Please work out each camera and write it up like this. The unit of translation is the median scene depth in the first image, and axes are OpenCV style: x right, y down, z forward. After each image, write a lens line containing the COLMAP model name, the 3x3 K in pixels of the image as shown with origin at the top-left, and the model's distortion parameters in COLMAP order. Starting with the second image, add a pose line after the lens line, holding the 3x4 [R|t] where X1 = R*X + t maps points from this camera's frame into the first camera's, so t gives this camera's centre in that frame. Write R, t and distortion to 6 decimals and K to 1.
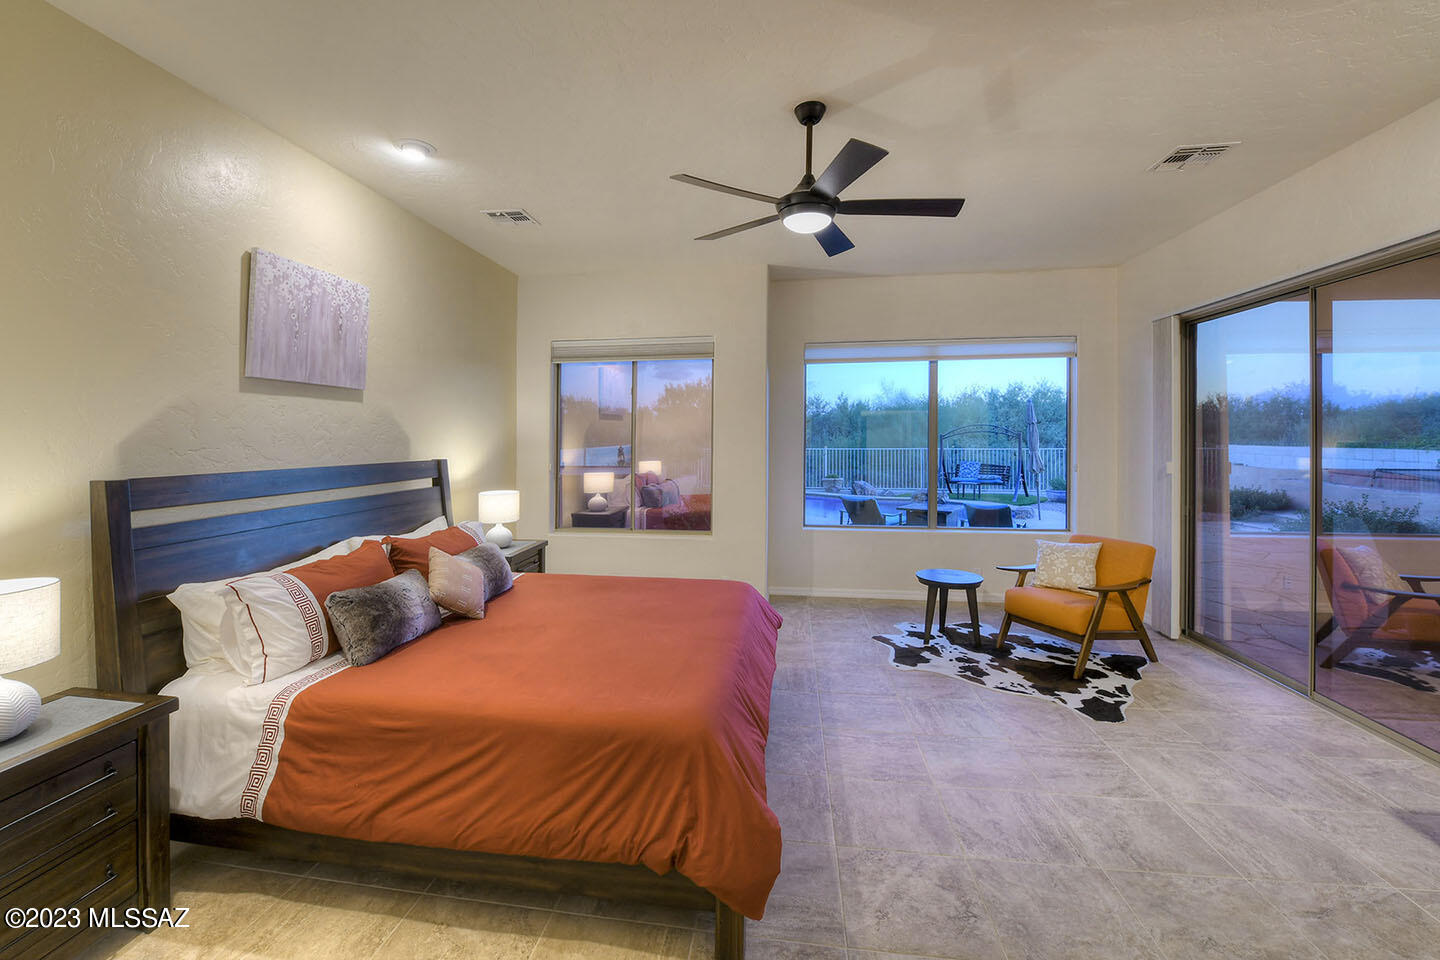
lens RADIAL K [[567.4, 0, 747.2], [0, 567.4, 449.1], [0, 0, 1]] dist [-0.018713, -0.000264]
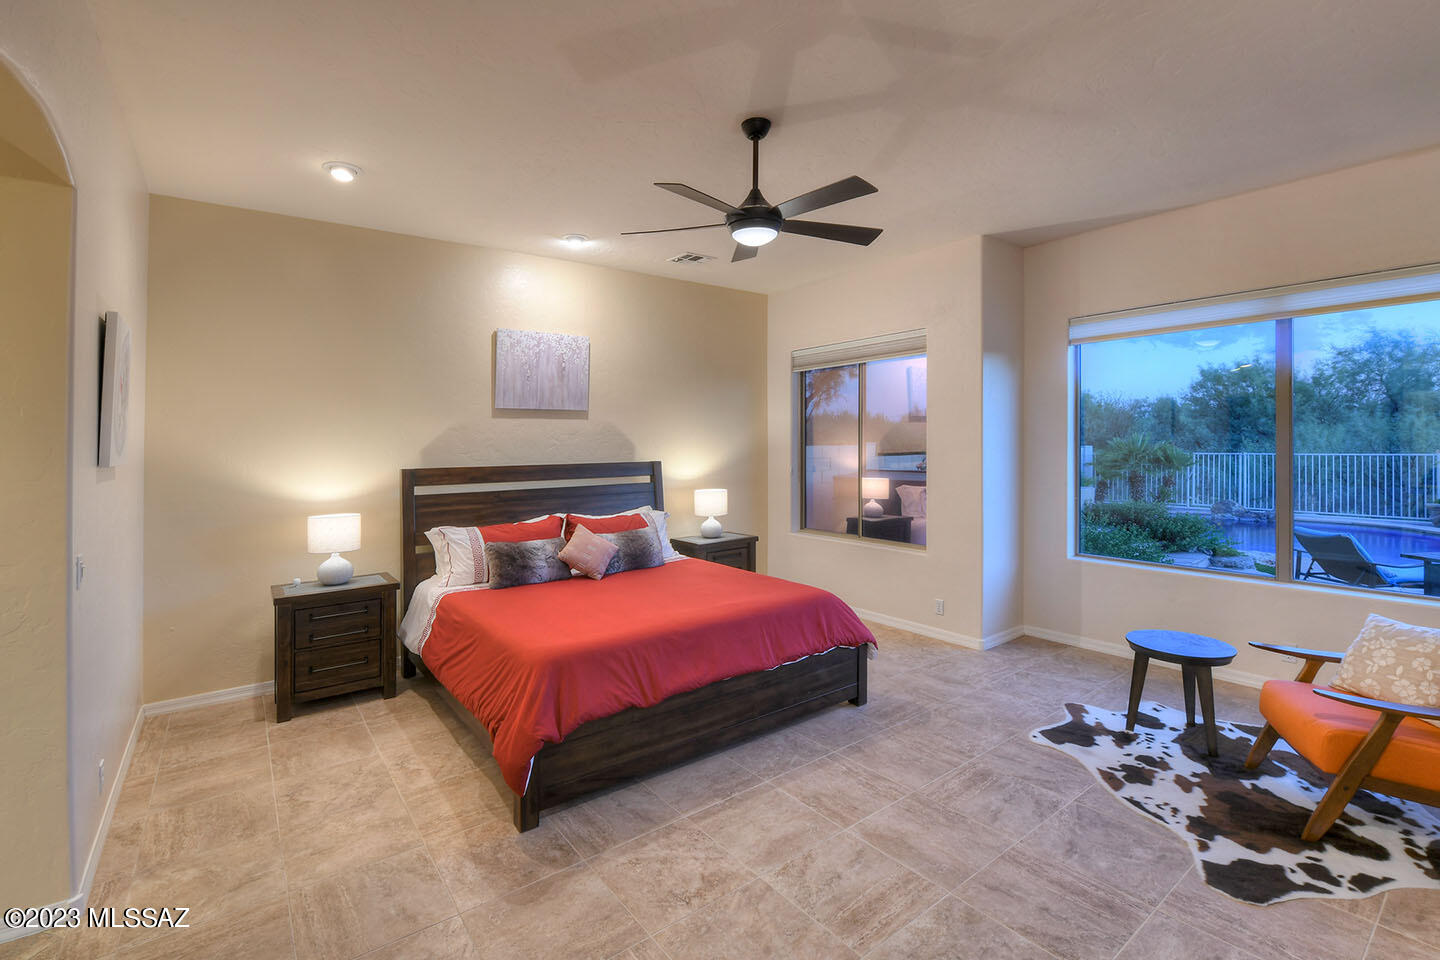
lens RADIAL K [[626.3, 0, 718.1], [0, 626.3, 448.7], [0, 0, 1]] dist [-0.017755, -0.000554]
pose [[0.727200, 0.002273, -0.686422, 0.592131], [-0.005411, 0.999982, -0.002420, -0.007920], [0.686404, 0.005474, 0.727200, 0.087021]]
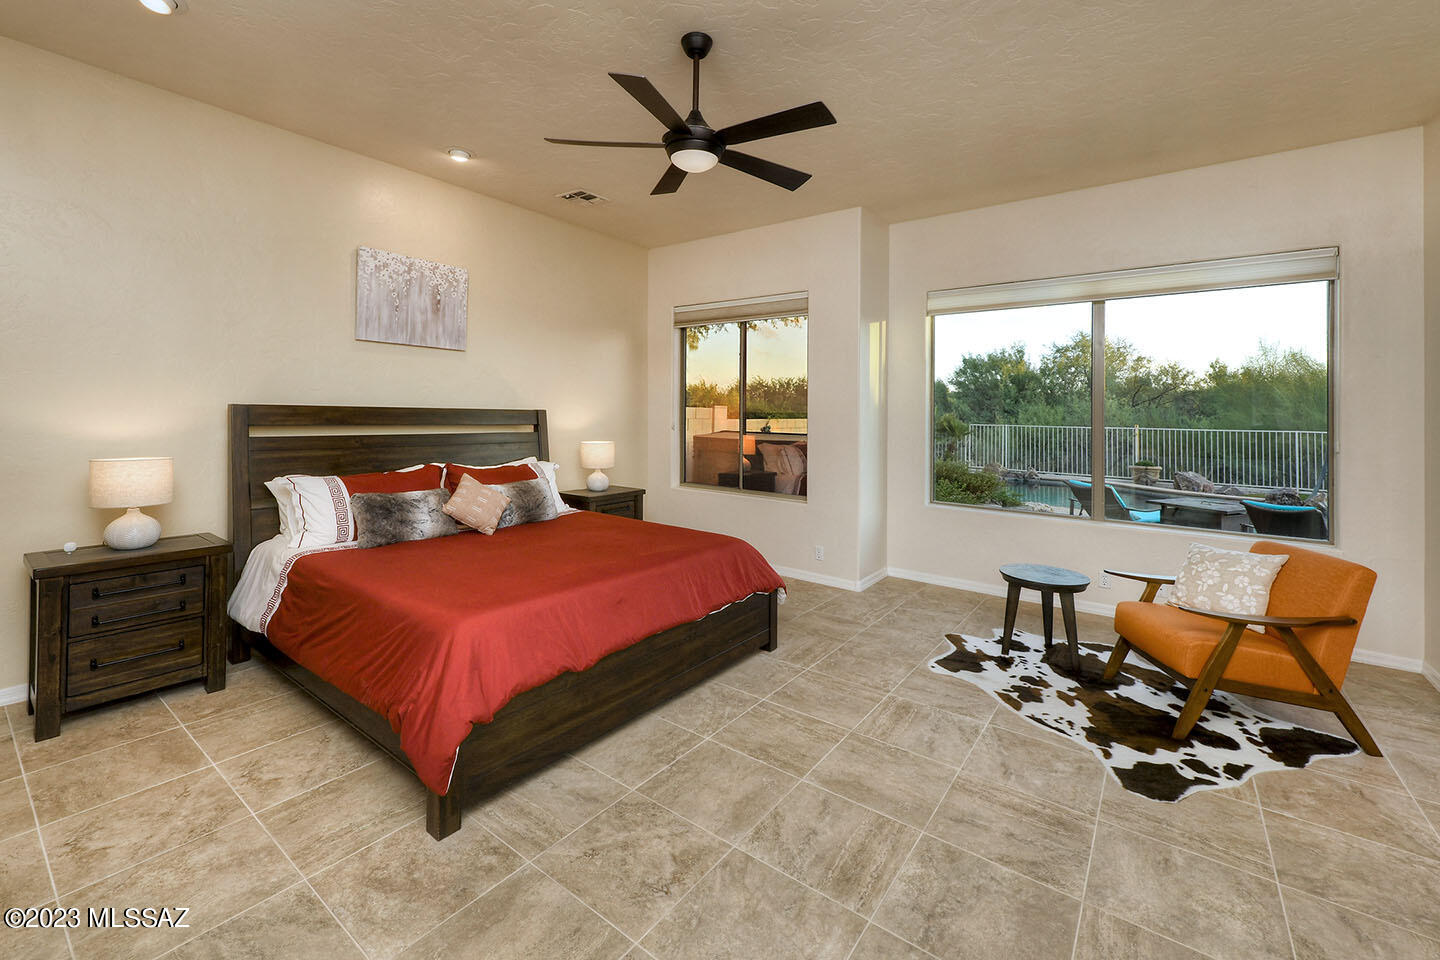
lens RADIAL K [[596.3, 0, 723.4], [0, 596.3, 419.2], [0, 0, 1]] dist [-0.000187, -0.000048]
pose [[0.882744, 0.025875, -0.469142, 0.439298], [-0.028138, 0.999602, 0.002187, 0.028541], [0.469012, 0.011270, 0.883120, 0.083125]]
